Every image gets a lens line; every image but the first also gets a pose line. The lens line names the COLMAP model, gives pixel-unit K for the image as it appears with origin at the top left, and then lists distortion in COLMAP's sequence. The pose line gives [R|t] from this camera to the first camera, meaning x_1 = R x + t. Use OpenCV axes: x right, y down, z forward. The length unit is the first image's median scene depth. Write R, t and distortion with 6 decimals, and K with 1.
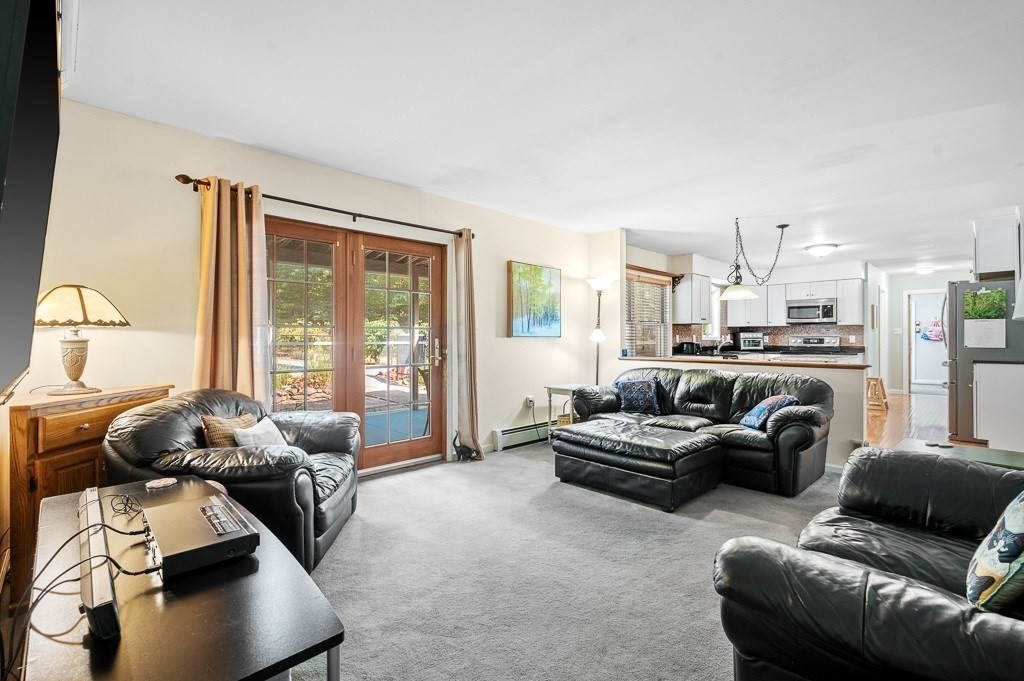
lens RADIAL K [[457.3, 0, 514.3], [0, 457.3, 341.0], [0, 0, 1]] dist [0.005489, -0.001630]
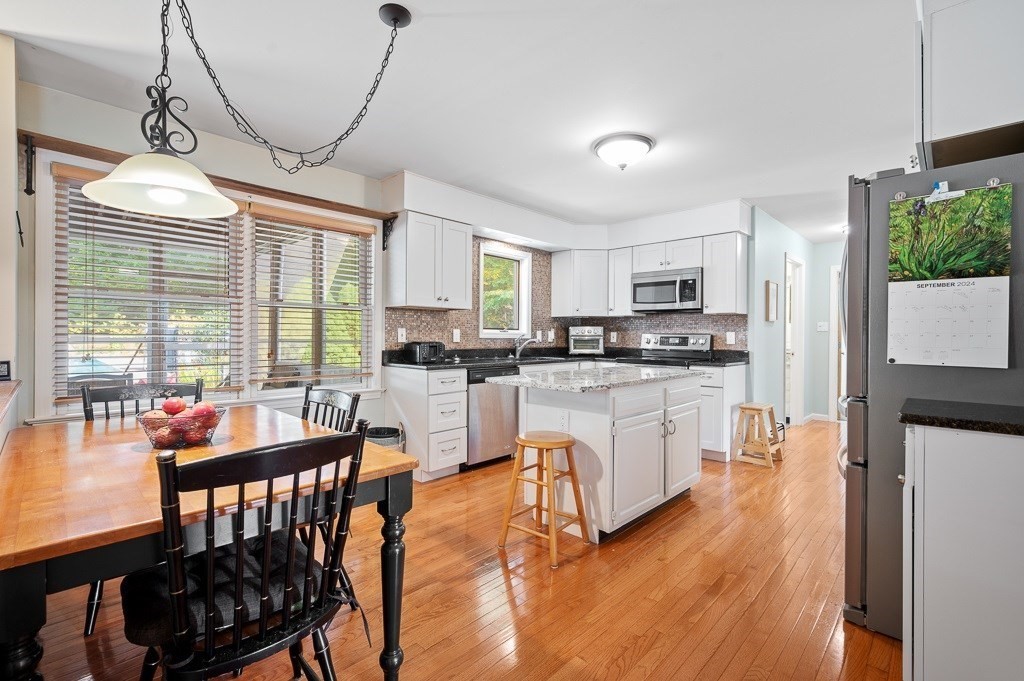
lens RADIAL K [[457.3, 0, 510.6], [0, 457.3, 339.9], [0, 0, 1]] dist [0.005489, -0.001630]
pose [[0.999404, 0.006116, 0.033966, 0.438144], [-0.006260, 0.999972, 0.004106, -0.002440], [-0.033940, -0.004317, 0.999415, 0.425614]]
